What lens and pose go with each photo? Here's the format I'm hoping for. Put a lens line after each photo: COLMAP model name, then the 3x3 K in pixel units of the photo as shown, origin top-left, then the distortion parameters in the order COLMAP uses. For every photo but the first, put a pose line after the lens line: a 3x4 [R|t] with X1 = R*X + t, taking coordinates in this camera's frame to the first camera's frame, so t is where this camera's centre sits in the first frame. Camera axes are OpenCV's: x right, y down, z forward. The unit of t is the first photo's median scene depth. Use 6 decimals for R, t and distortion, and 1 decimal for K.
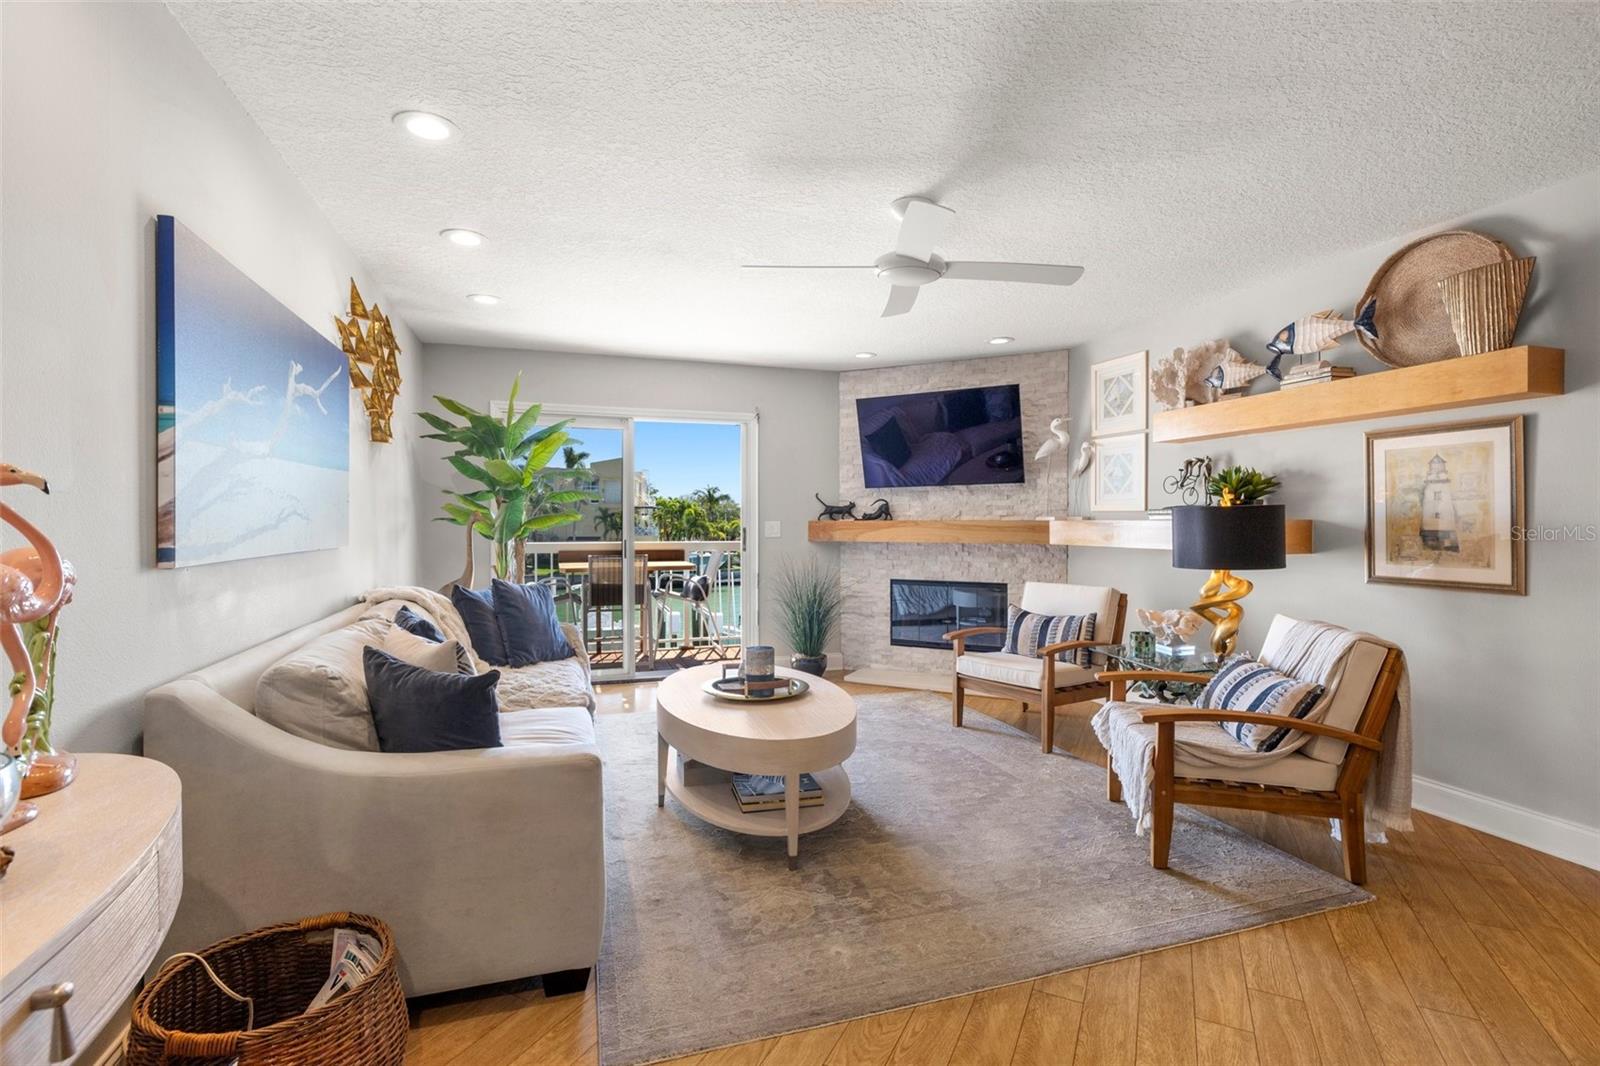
lens RADIAL K [[744.5, 0, 799.9], [0, 744.5, 522.5], [0, 0, 1]] dist [-0.002631, -0.000237]
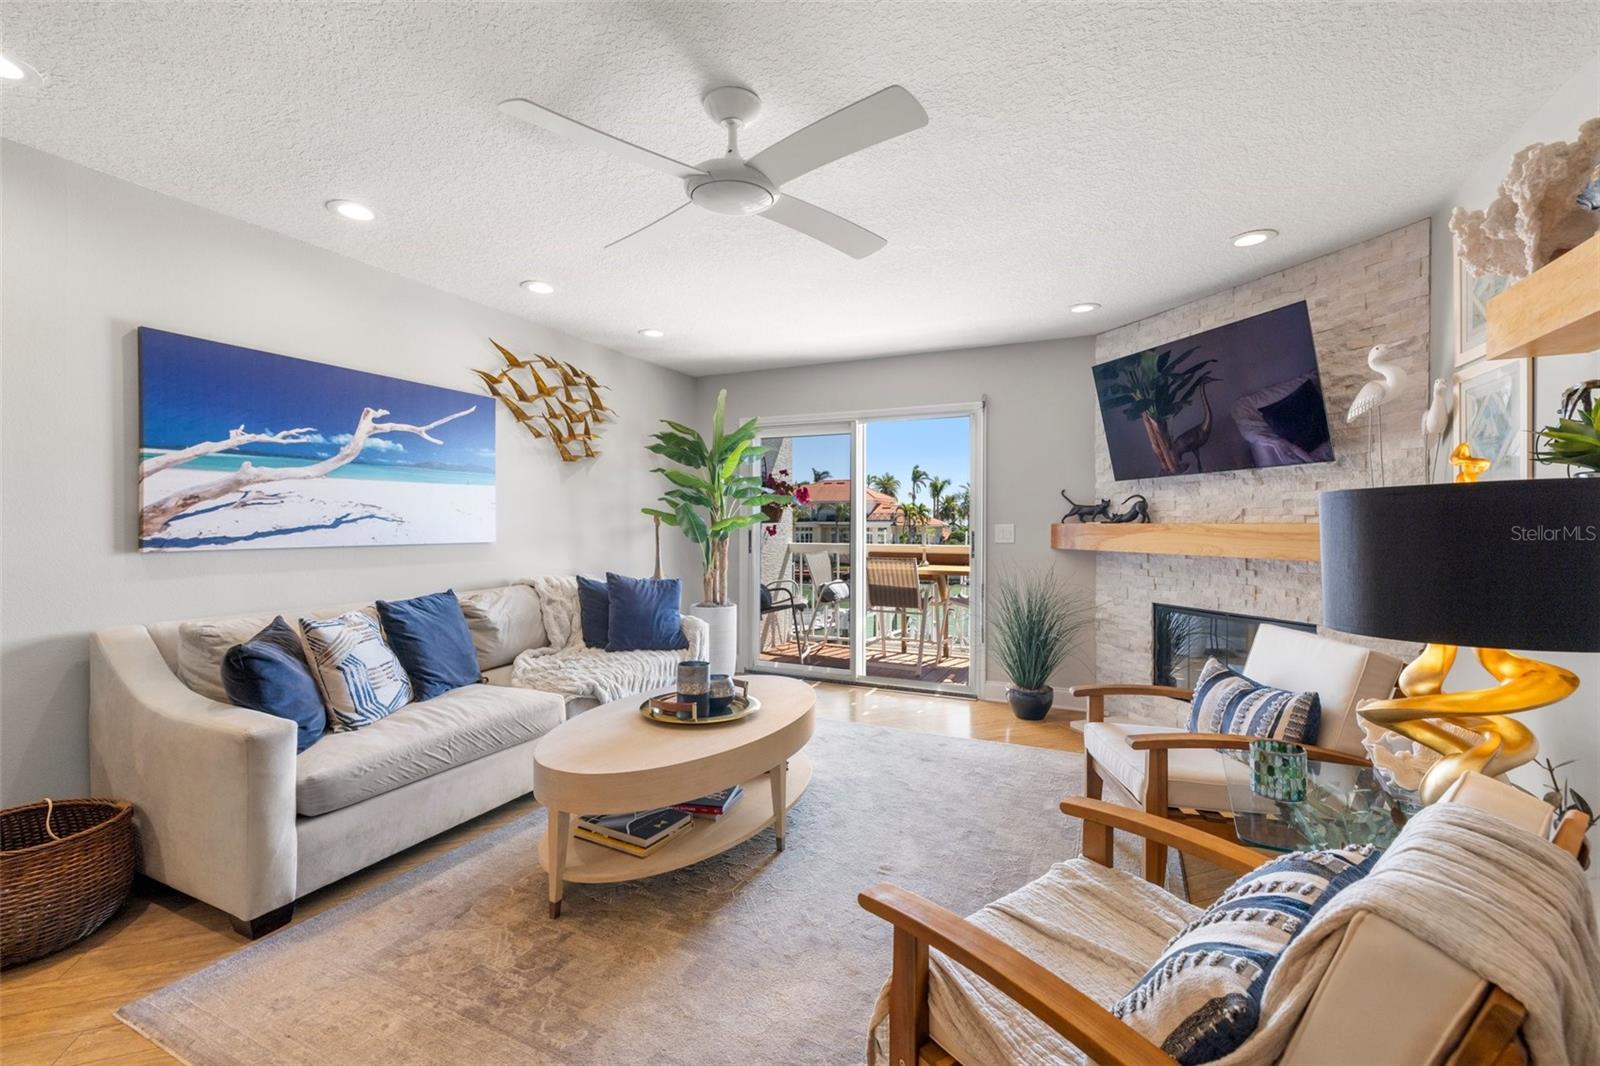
lens RADIAL K [[674.6, 0, 800.2], [0, 674.6, 528.4], [0, 0, 1]] dist [-0.000924, -0.000224]
pose [[0.722996, 0.006586, -0.690820, 0.460050], [-0.002990, 0.999975, 0.006404, -0.001041], [0.690845, -0.002564, 0.722998, 0.381126]]
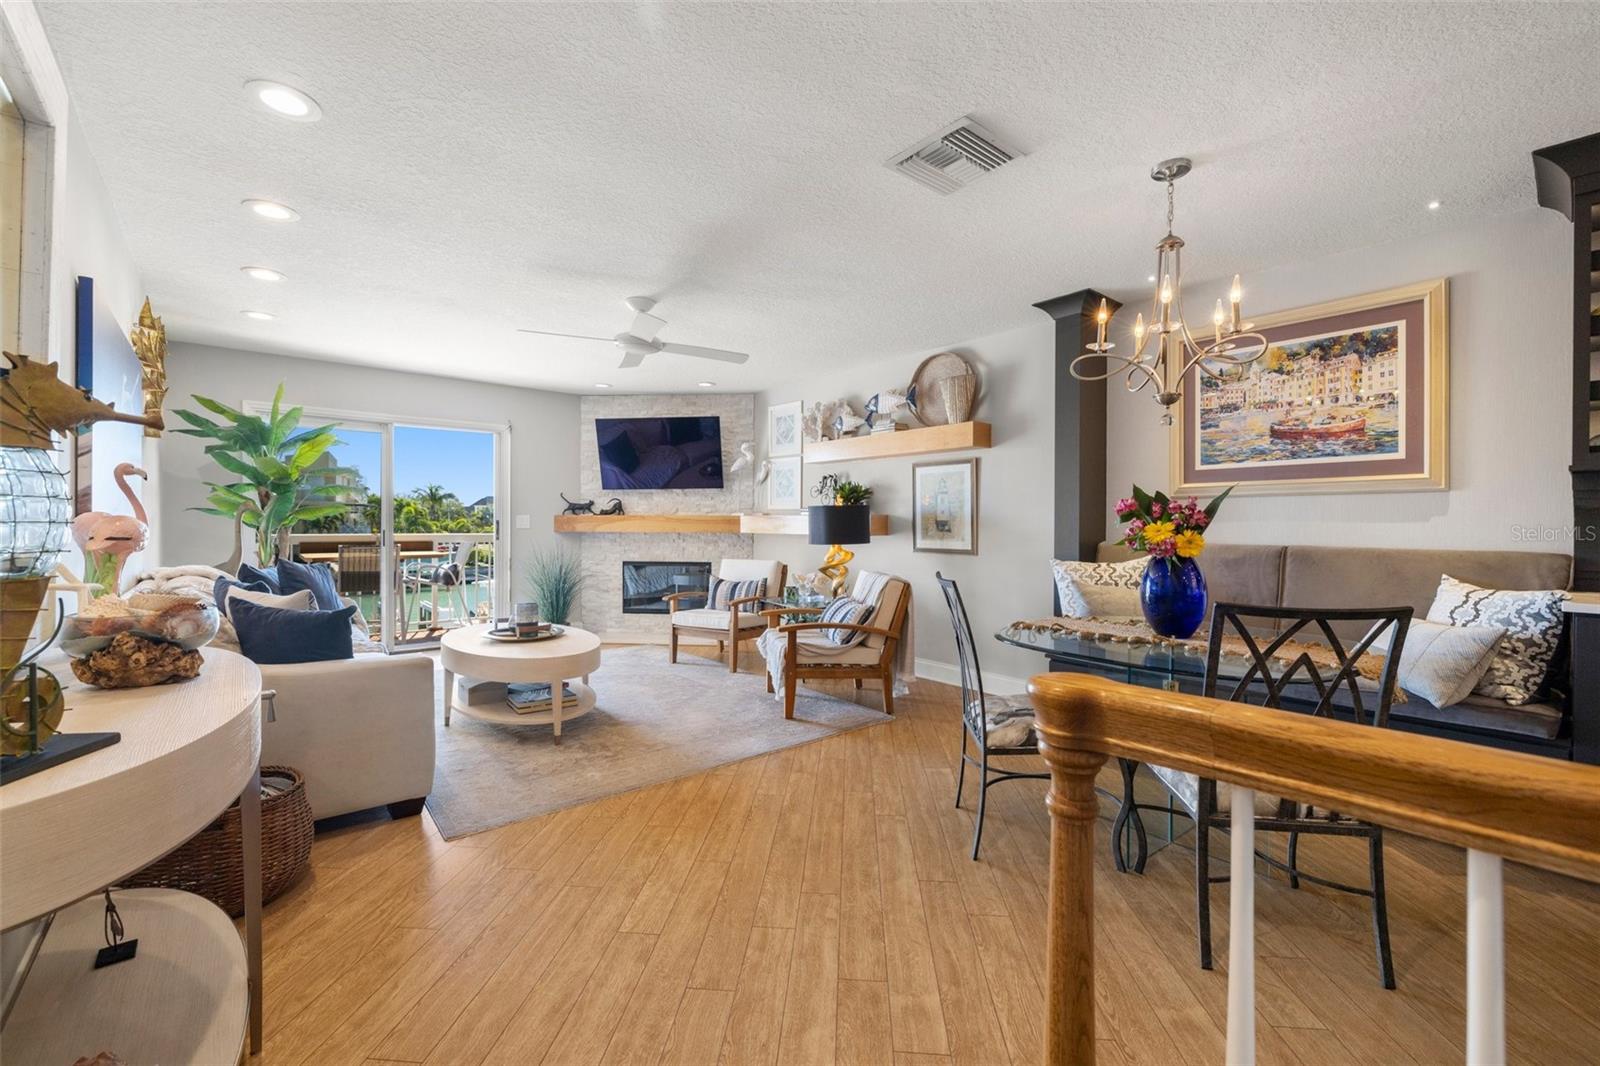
lens RADIAL K [[674.6, 0, 800.2], [0, 674.6, 528.4], [0, 0, 1]] dist [-0.000924, -0.000224]
pose [[0.927750, 0.001779, 0.373197, -0.038631], [-0.004779, 0.999963, 0.007114, 0.014018], [-0.373171, -0.008384, 0.927725, -0.260197]]
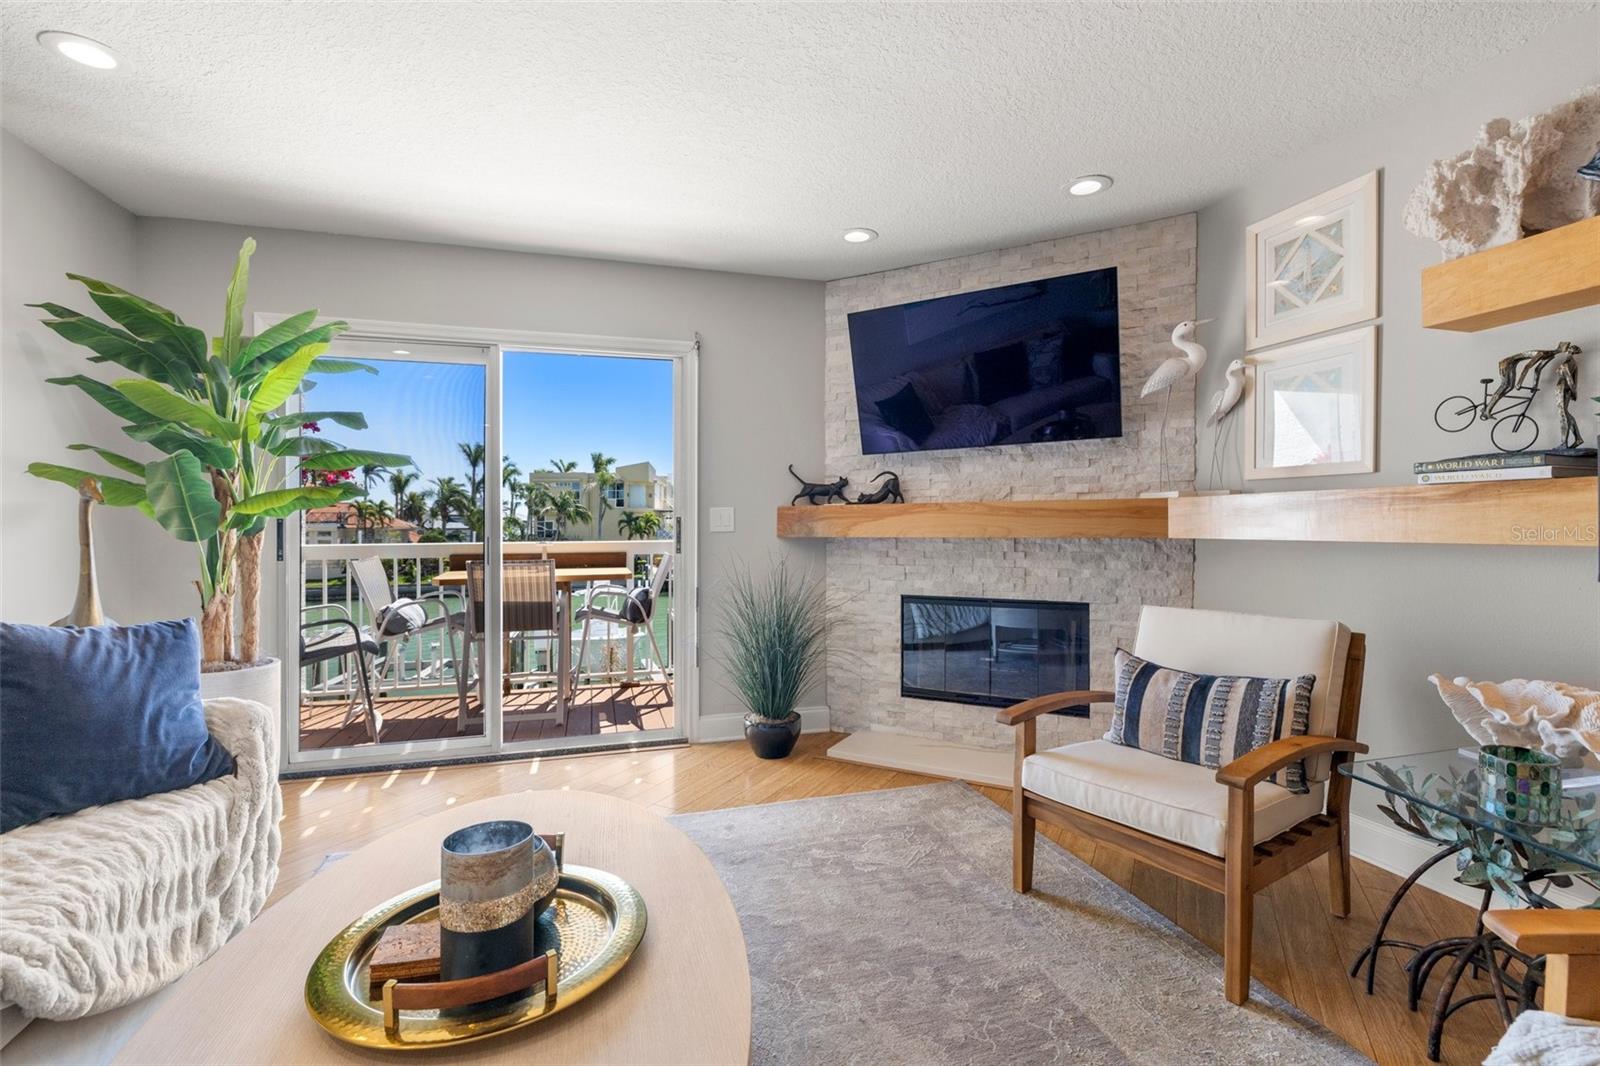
lens RADIAL K [[713.0, 0, 804.1], [0, 713.0, 528.3], [0, 0, 1]] dist [-0.011692, 0.000238]
pose [[0.999392, -0.006243, -0.034294, 0.080805], [0.006405, 0.999969, 0.004604, 0.020539], [0.034264, -0.004821, 0.999401, 0.521824]]
